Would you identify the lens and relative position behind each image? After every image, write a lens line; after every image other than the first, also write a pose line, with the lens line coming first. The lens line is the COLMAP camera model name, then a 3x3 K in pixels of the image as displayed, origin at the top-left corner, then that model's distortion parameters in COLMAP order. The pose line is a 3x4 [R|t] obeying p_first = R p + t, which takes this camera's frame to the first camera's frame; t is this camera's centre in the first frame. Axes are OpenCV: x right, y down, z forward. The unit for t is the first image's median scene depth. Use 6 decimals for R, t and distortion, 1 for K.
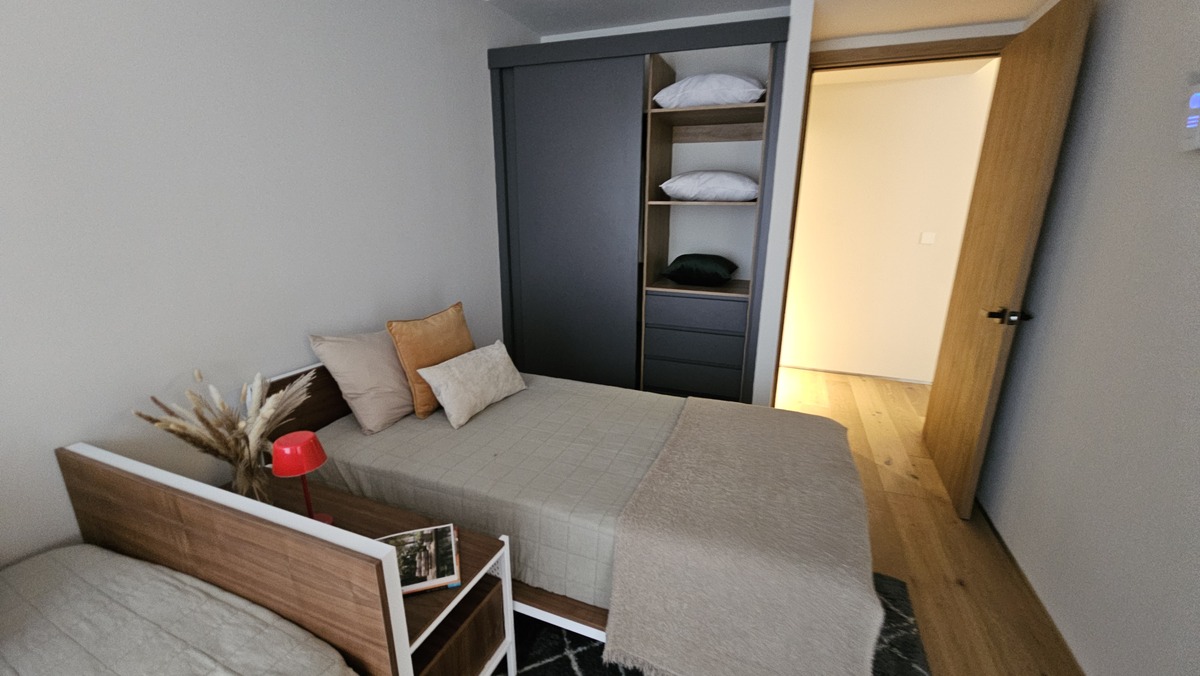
lens RADIAL K [[493.0, 0, 608.2], [0, 493.0, 345.7], [0, 0, 1]] dist [0.012183, -0.012983]
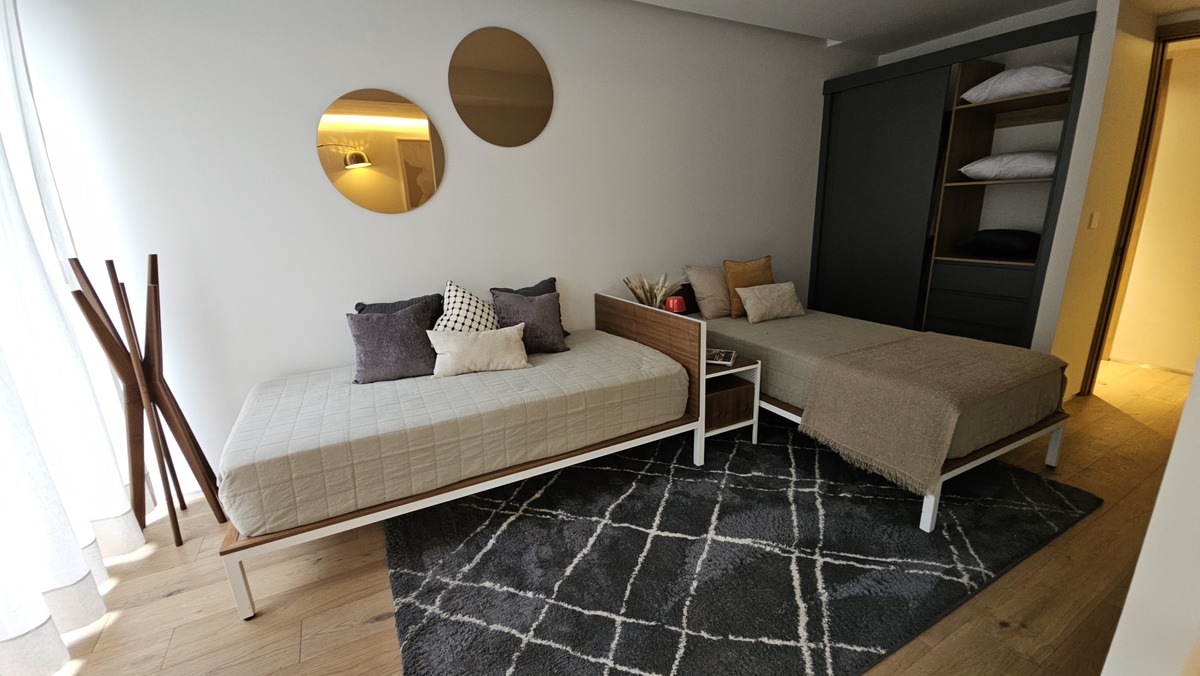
lens RADIAL K [[493.0, 0, 608.2], [0, 493.0, 345.7], [0, 0, 1]] dist [0.012183, -0.012983]
pose [[0.770206, 0.138206, -0.622641, 0.372806], [-0.138098, 0.989218, 0.048747, 0.220659], [0.622665, 0.048440, 0.780988, -0.619849]]
